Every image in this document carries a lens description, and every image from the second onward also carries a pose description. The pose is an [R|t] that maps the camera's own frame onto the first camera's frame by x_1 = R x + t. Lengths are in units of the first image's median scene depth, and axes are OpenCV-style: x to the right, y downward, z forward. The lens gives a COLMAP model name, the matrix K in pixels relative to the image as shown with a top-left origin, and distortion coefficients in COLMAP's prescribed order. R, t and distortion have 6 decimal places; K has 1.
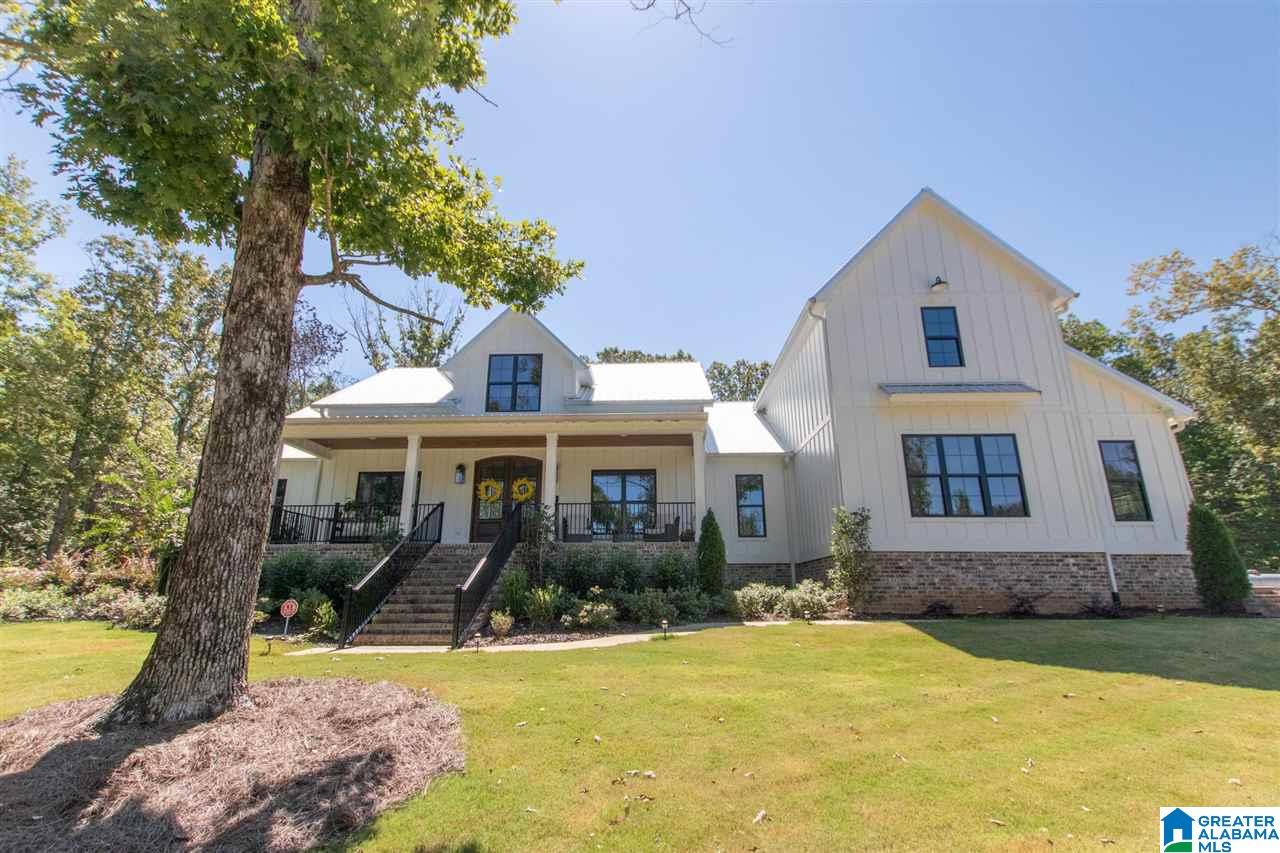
lens RADIAL K [[579.0, 0, 640.0], [0, 579.0, 426.5], [0, 0, 1]] dist [0.007030, 0.000312]
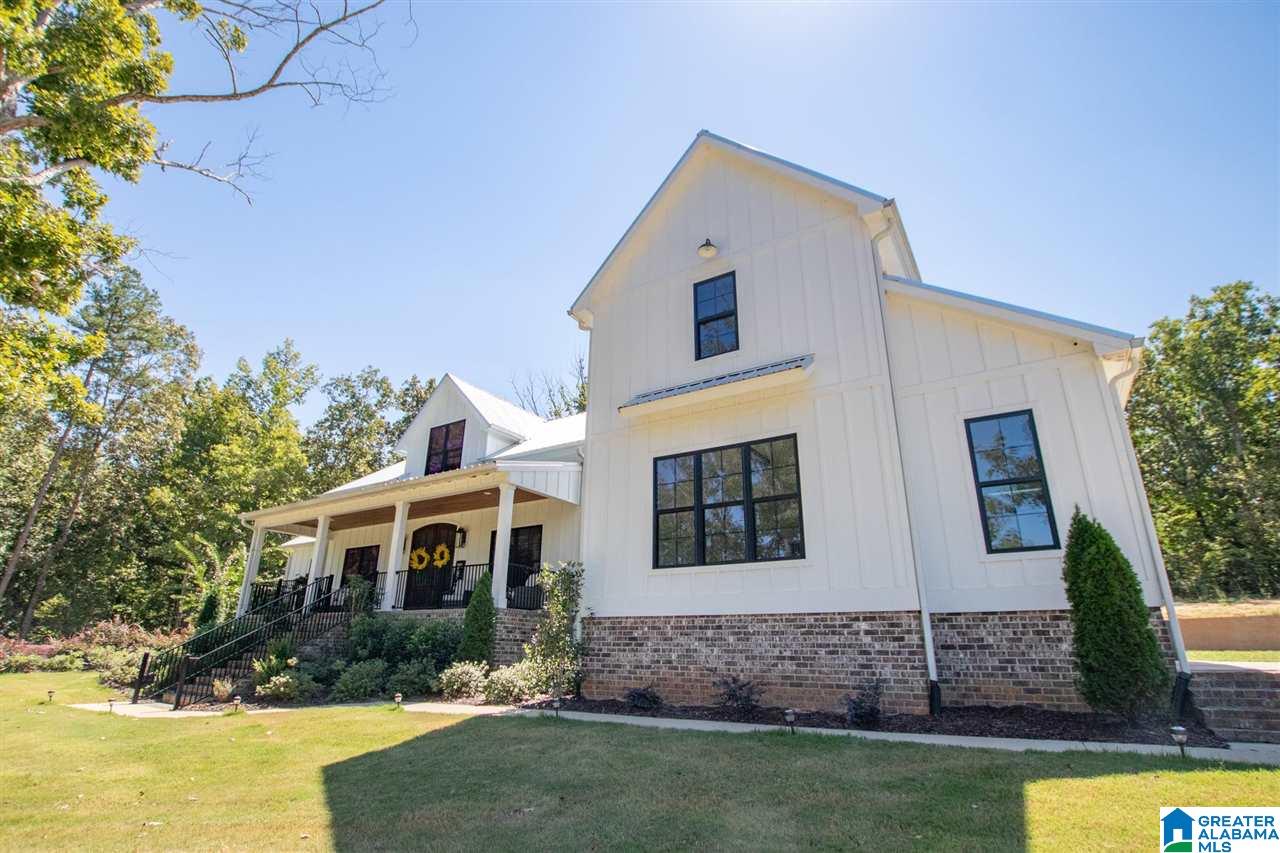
lens RADIAL K [[614.8, 0, 640.0], [0, 614.8, 426.5], [0, 0, 1]] dist [-0.027868, 0.000105]
pose [[0.860982, -0.166579, -0.480584, 0.859557], [0.132331, 0.985673, -0.104576, 0.056726], [0.491119, 0.026442, 0.870691, 0.304362]]
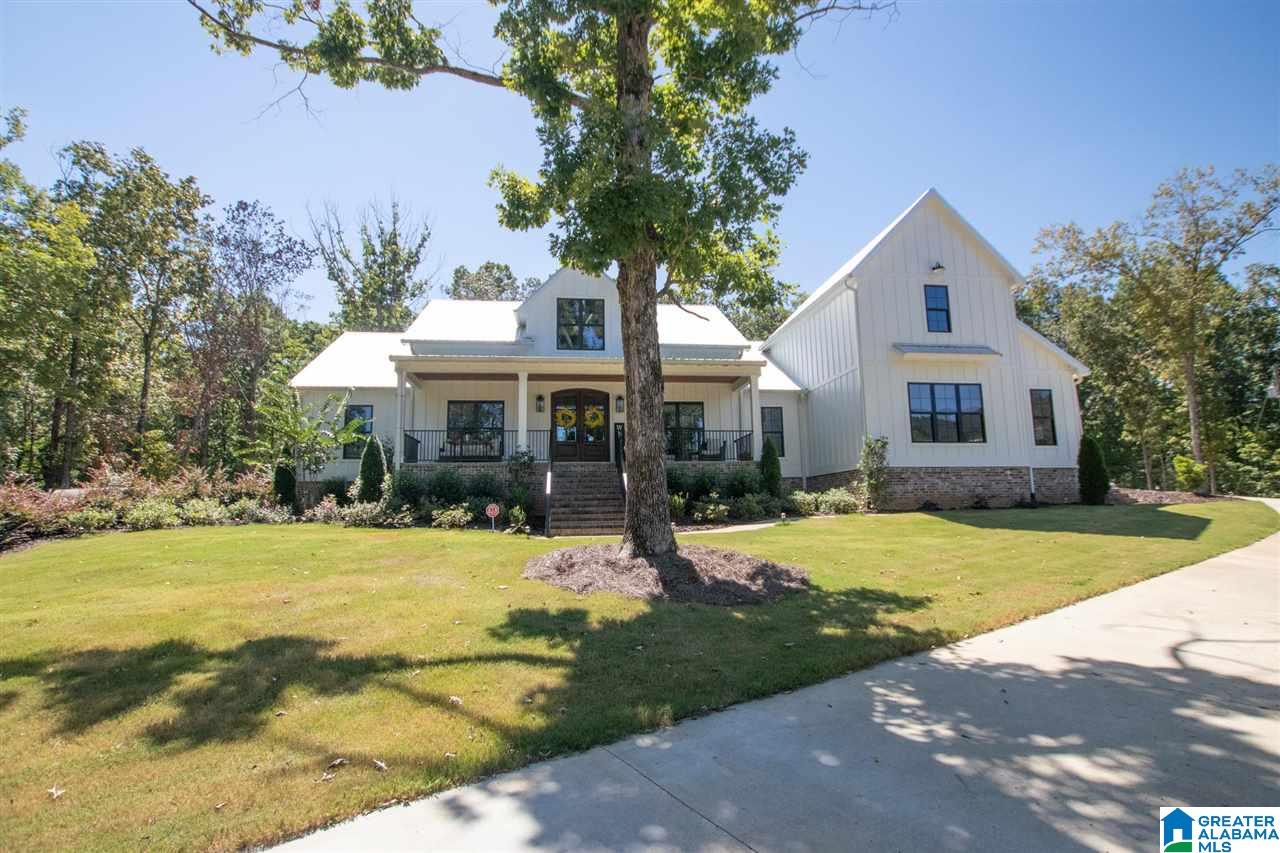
lens RADIAL K [[595.9, 0, 640.0], [0, 595.9, 426.5], [0, 0, 1]] dist [-0.052091, 0.024314]
pose [[0.987991, 0.008123, 0.154298, -0.391446], [-0.029690, 0.989988, 0.137991, -0.057501], [-0.151633, -0.140915, 0.978341, -0.276001]]
